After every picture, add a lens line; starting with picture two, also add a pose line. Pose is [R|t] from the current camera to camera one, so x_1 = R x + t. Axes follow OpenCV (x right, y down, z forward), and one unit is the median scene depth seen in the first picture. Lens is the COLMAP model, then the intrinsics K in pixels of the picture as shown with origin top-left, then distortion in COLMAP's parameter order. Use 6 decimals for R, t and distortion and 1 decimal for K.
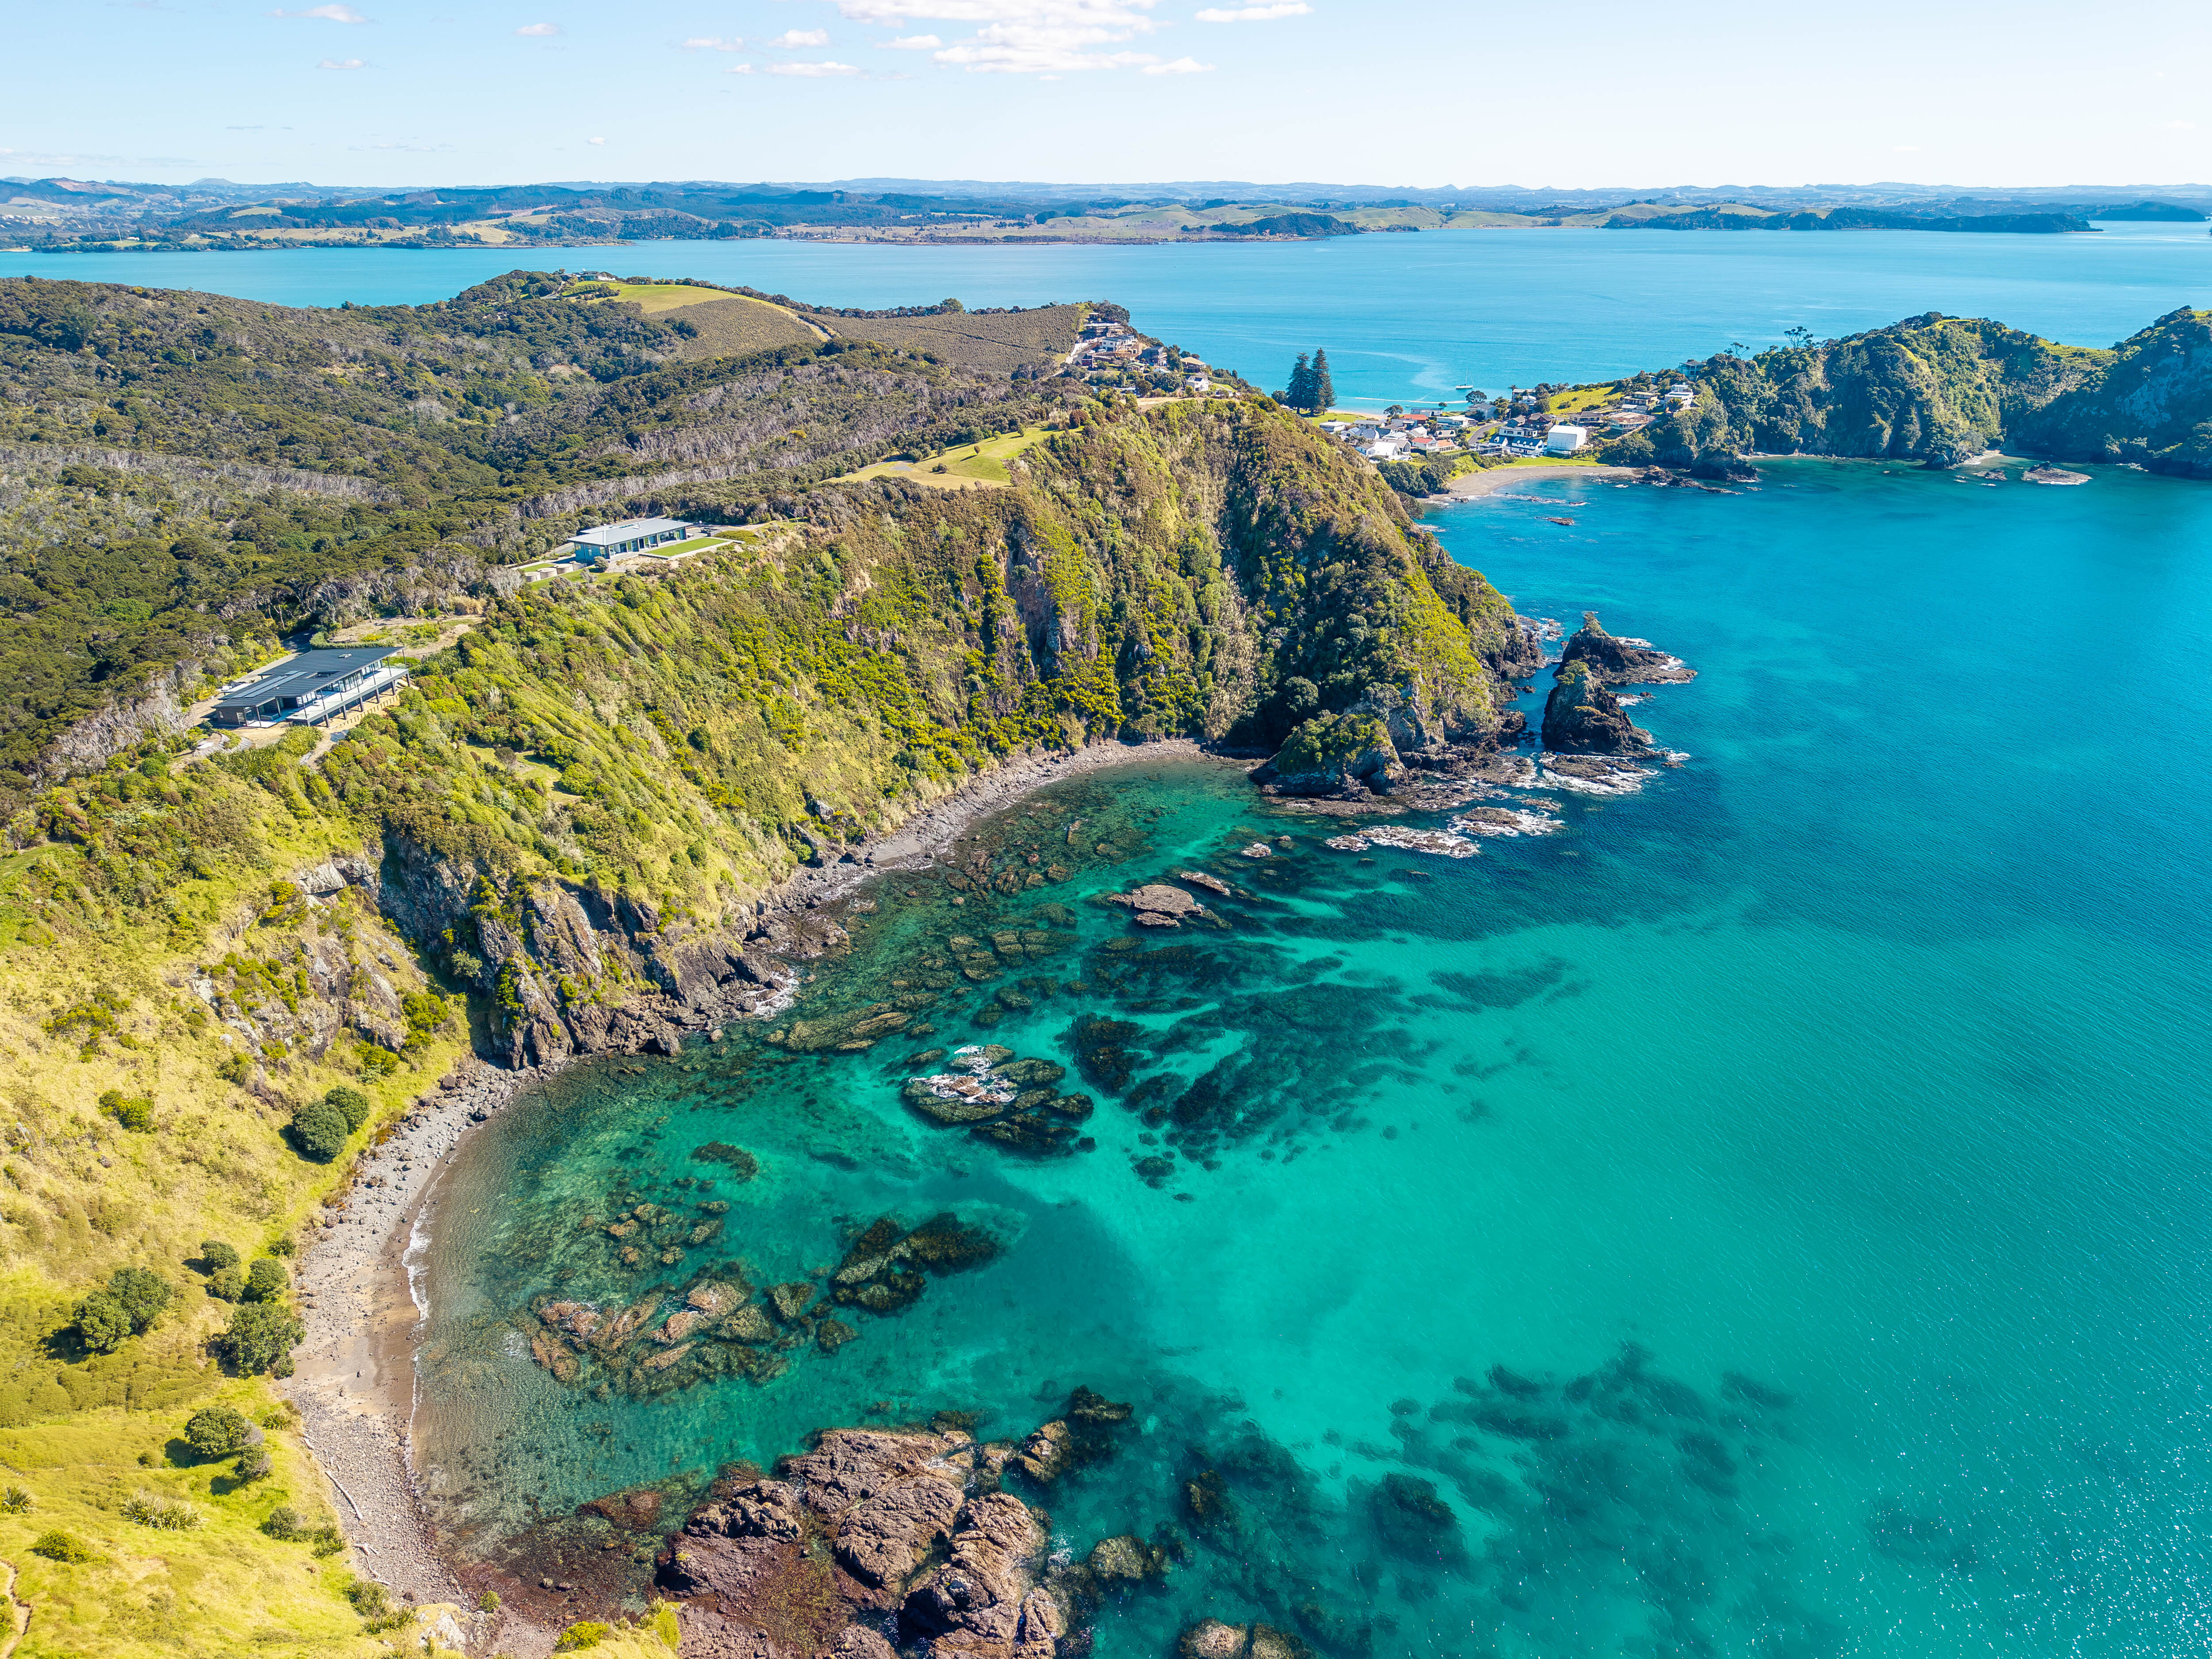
lens RADIAL K [[1515.7, 0, 1100.3], [0, 1515.7, 848.9], [0, 0, 1]] dist [0.019736, -0.022980]
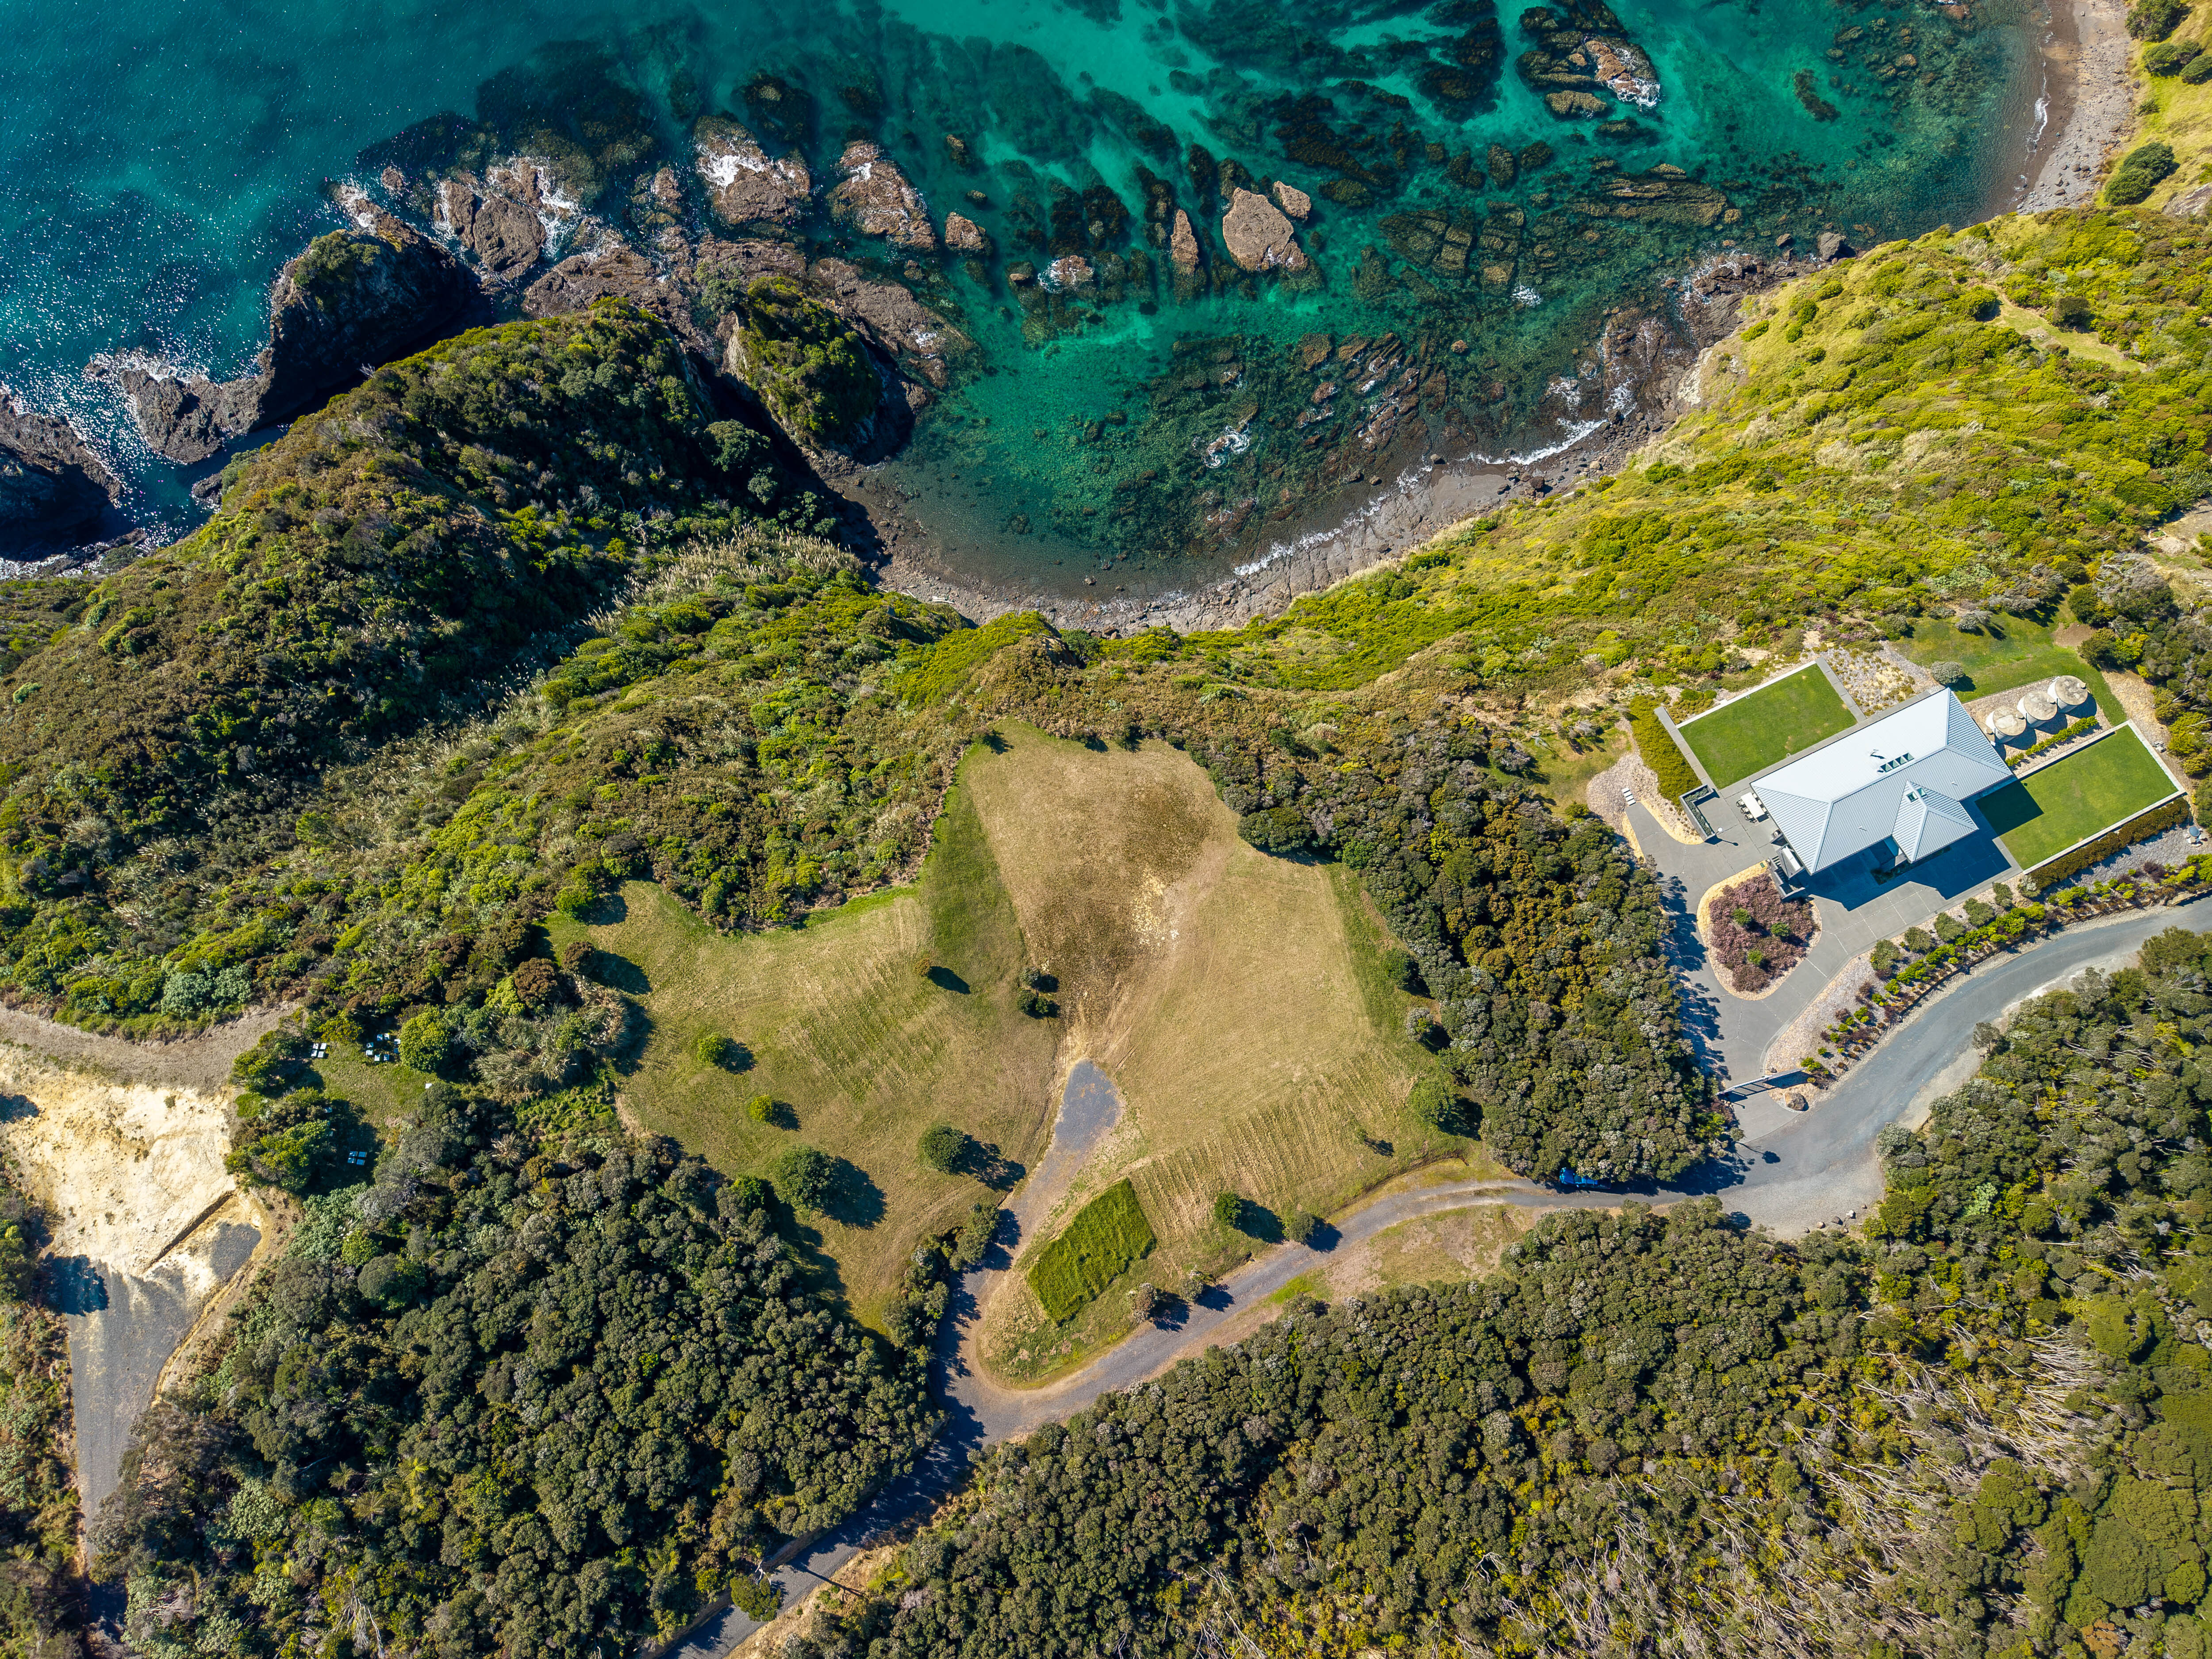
lens RADIAL K [[1515.7, 0, 1099.6], [0, 1515.7, 838.6], [0, 0, 1]] dist [0.019736, -0.022980]
pose [[-0.826940, -0.534150, 0.175651, -0.081807], [0.205260, 0.004066, 0.978699, -0.304686], [-0.523486, 0.845380, 0.106277, 0.454660]]
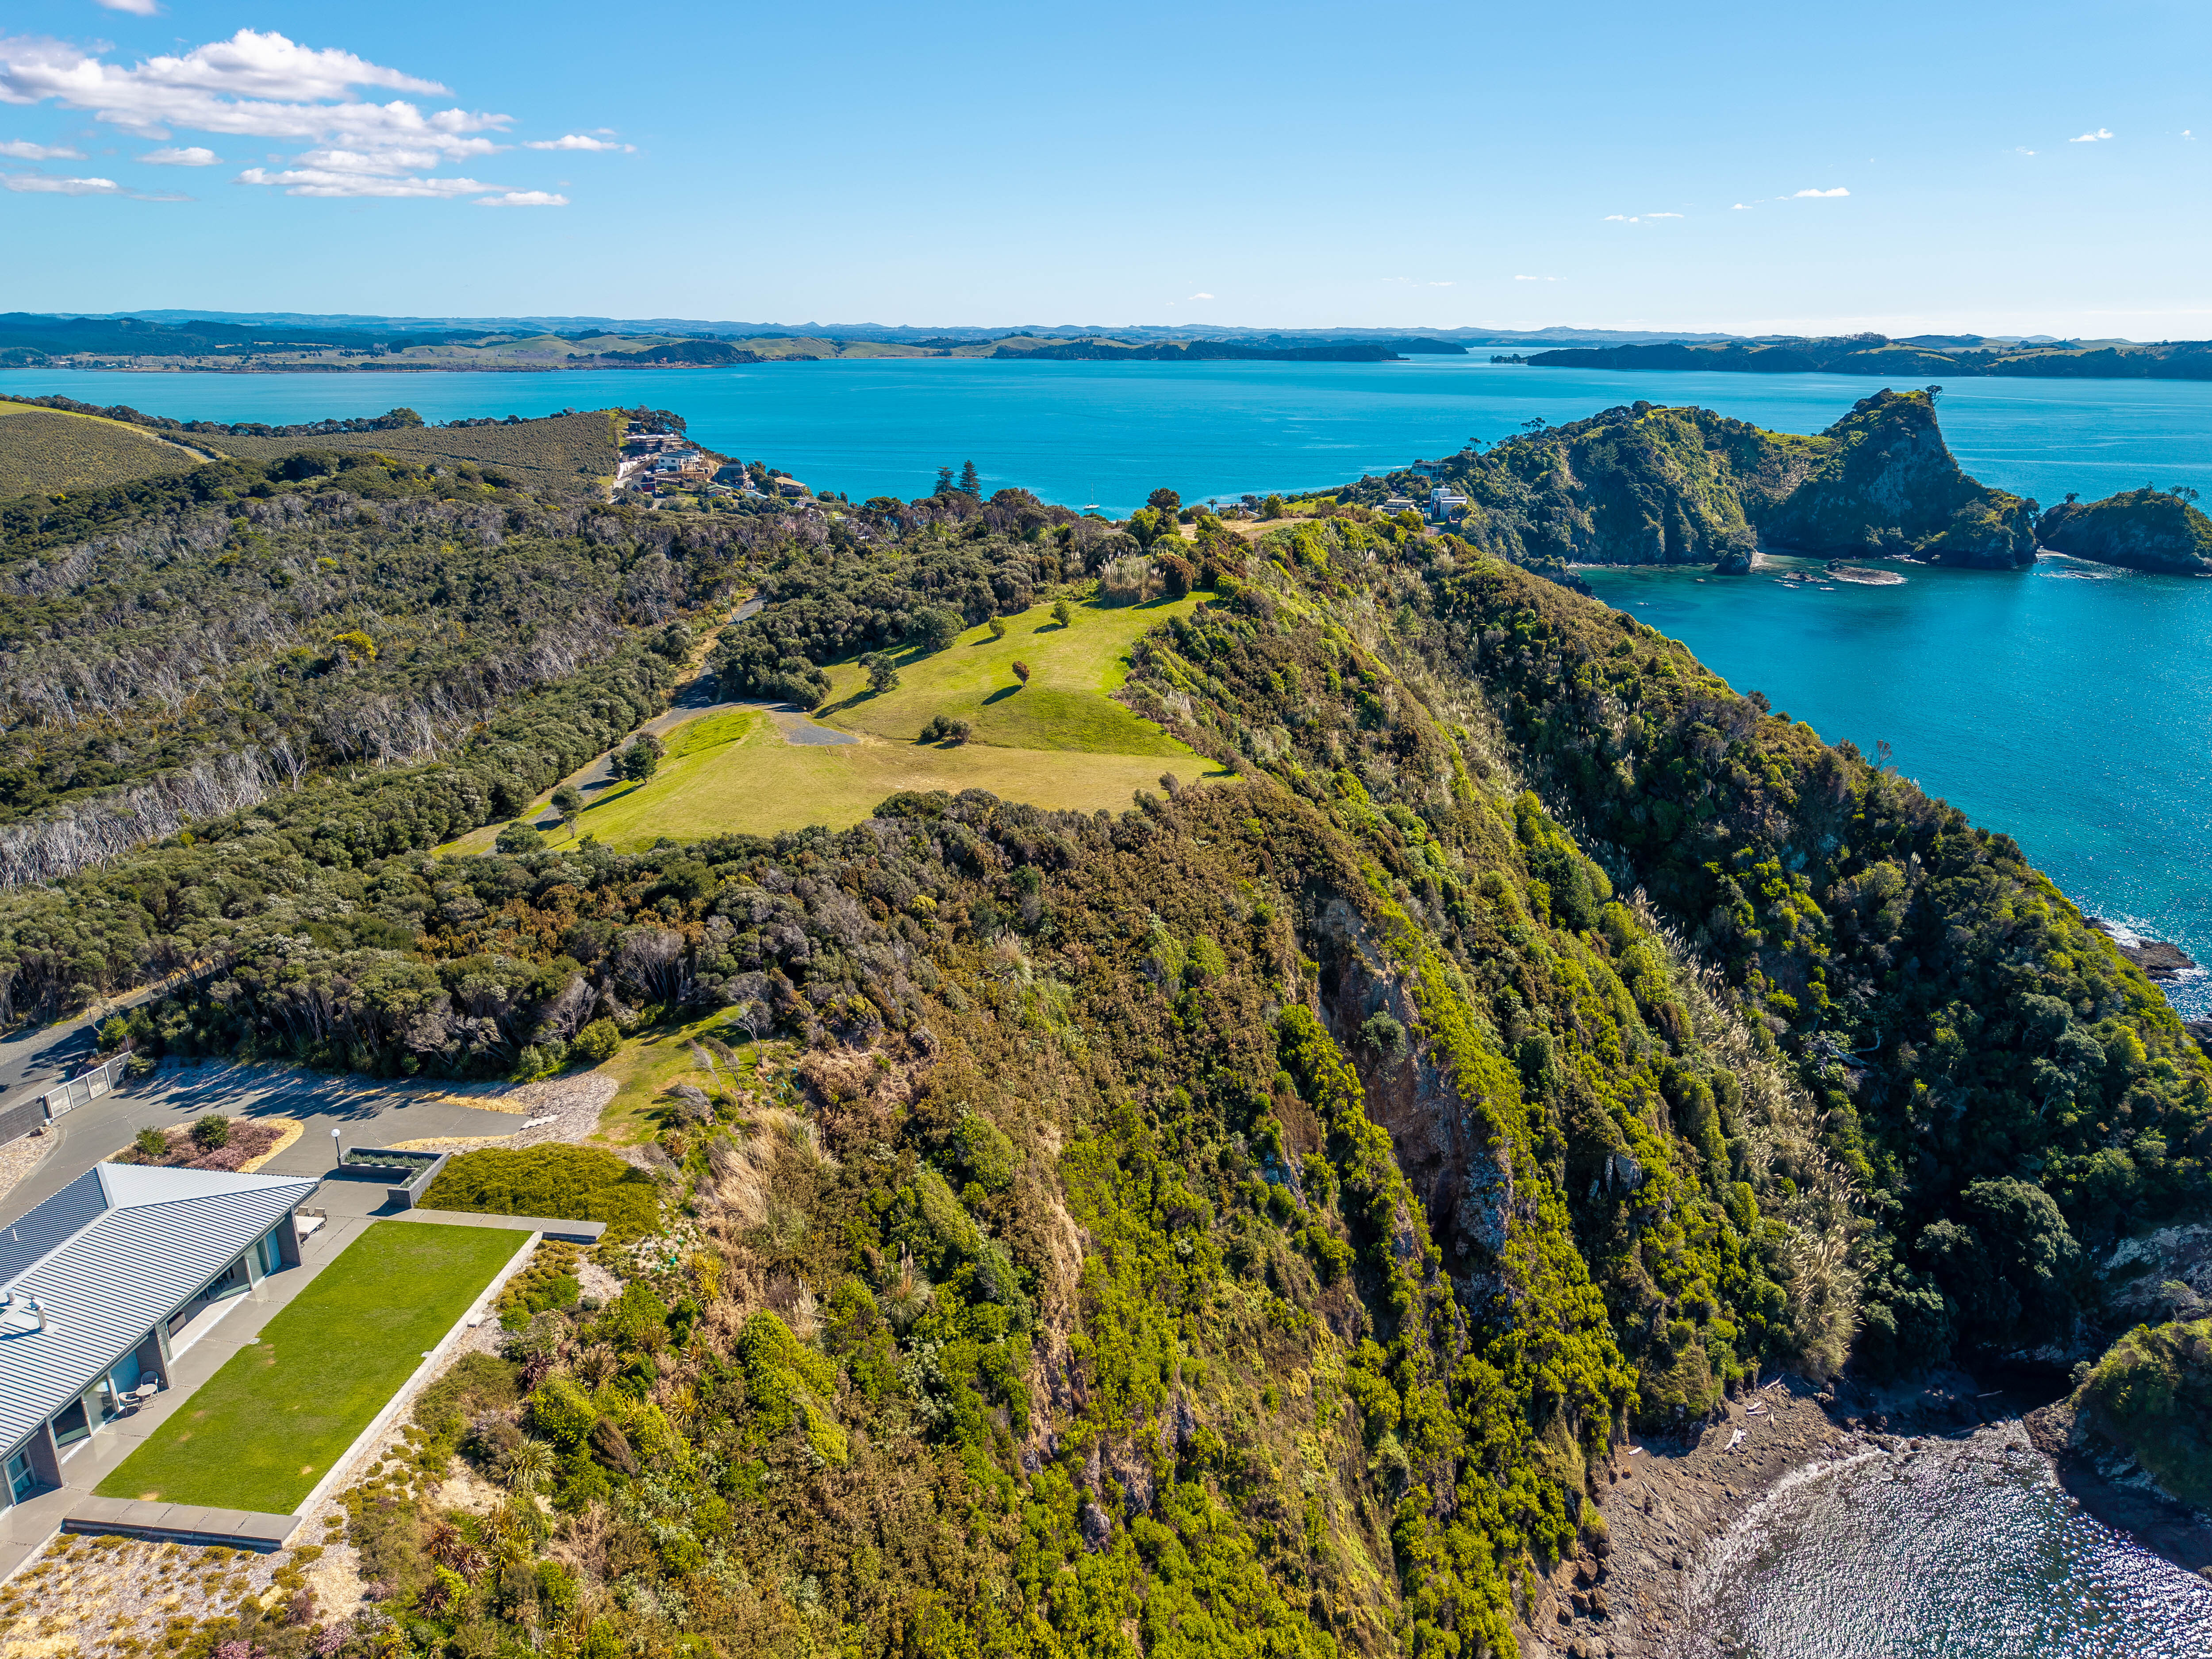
lens RADIAL K [[1515.7, 0, 1122.5], [0, 1515.7, 826.2], [0, 0, 1]] dist [0.019736, -0.022980]
pose [[0.919922, -0.116174, 0.374495, -0.101494], [0.150403, 0.986590, -0.063400, -0.098285], [-0.362107, 0.114648, 0.925059, 0.322438]]
